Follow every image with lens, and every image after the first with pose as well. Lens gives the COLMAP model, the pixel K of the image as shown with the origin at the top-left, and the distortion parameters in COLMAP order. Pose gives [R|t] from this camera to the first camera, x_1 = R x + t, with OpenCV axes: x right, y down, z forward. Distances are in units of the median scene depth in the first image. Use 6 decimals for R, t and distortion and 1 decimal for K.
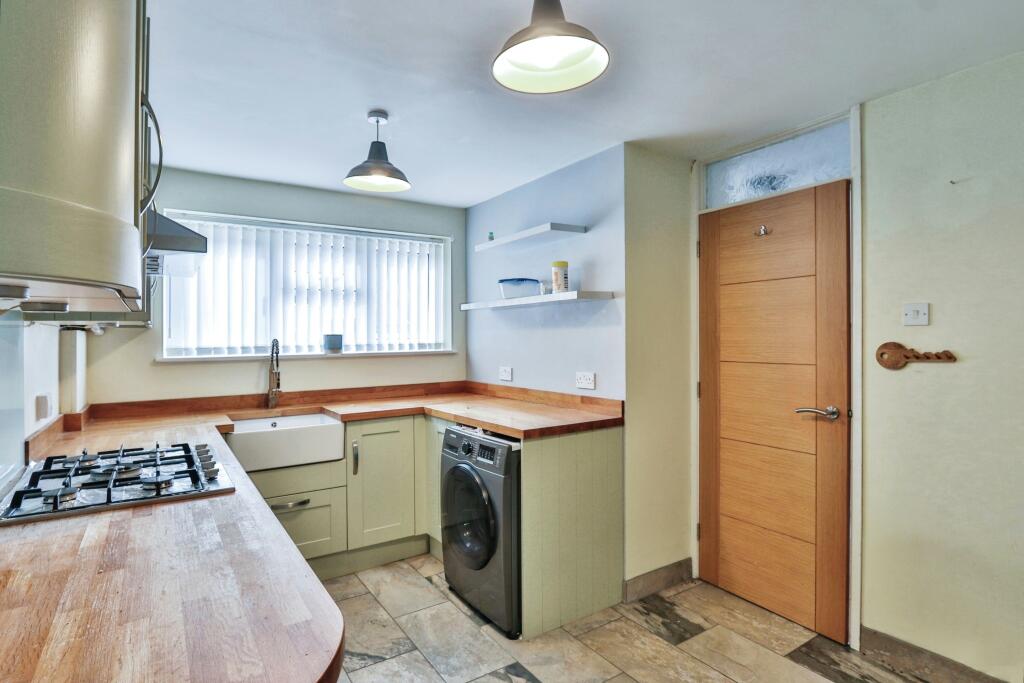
lens RADIAL K [[538.1, 0, 497.6], [0, 538.1, 335.8], [0, 0, 1]] dist [-0.003021, -0.000481]
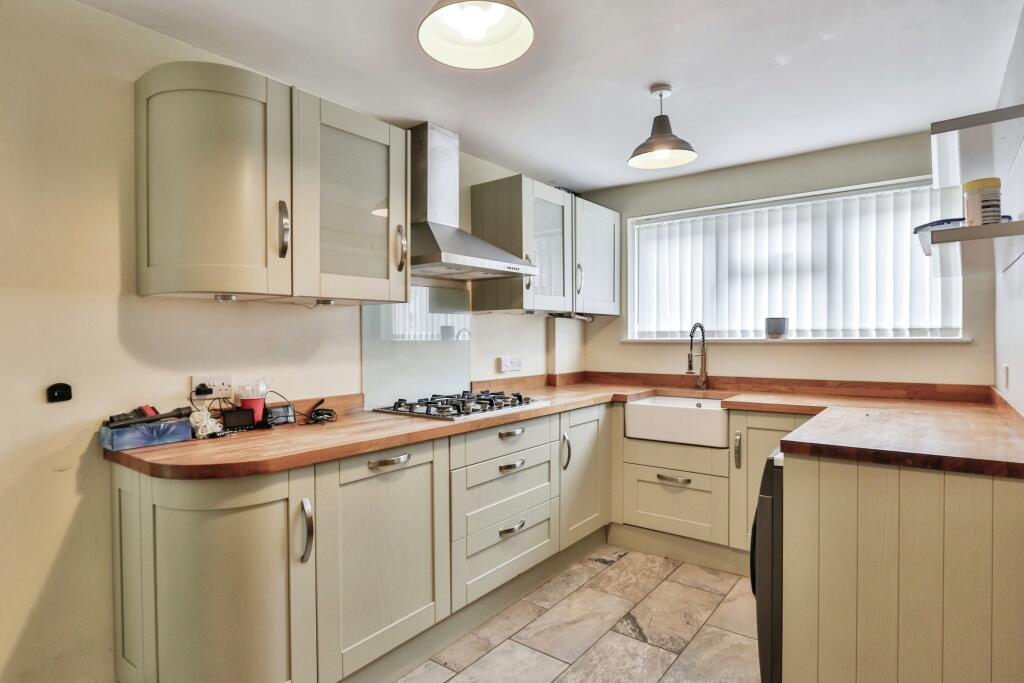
lens RADIAL K [[538.1, 0, 494.2], [0, 538.1, 336.4], [0, 0, 1]] dist [-0.003021, -0.000481]
pose [[0.315260, 0.009733, -0.948955, 0.439824], [0.005616, 0.999911, 0.012122, 0.016896], [0.948989, -0.009151, 0.315177, 0.293525]]
